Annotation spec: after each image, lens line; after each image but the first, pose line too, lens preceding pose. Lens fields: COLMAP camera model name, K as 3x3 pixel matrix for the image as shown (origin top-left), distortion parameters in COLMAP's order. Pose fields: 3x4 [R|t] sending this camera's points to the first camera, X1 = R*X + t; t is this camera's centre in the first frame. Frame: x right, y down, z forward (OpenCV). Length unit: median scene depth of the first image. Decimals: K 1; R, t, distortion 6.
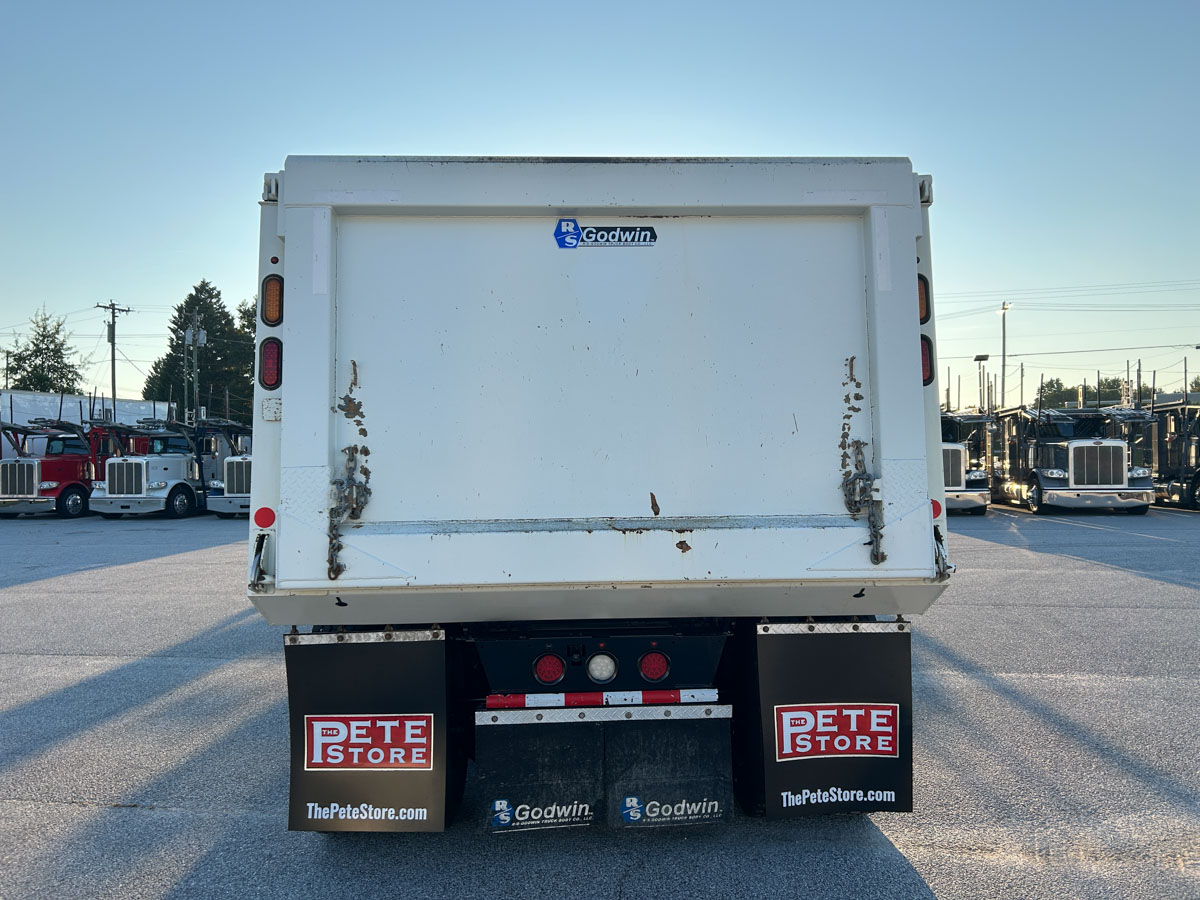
lens RADIAL K [[904.6, 0, 606.2], [0, 904.6, 453.9], [0, 0, 1]] dist [0.057851, -0.063332]
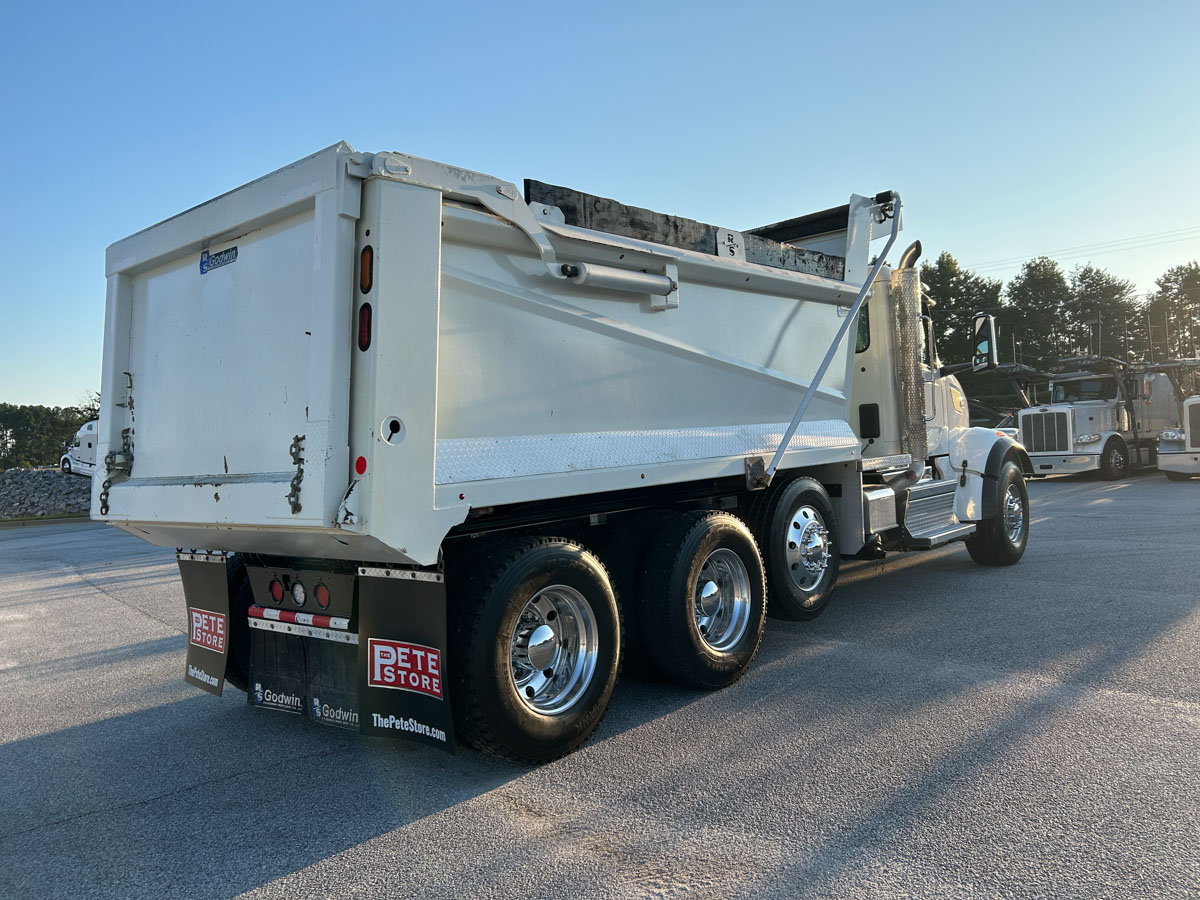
lens RADIAL K [[904.6, 0, 602.6], [0, 904.6, 451.9], [0, 0, 1]] dist [0.057851, -0.063332]
pose [[0.728027, -0.021632, -0.685207, 1.187713], [0.046809, 0.998738, 0.018204, 0.034907], [0.683949, -0.045327, 0.728121, 0.374808]]
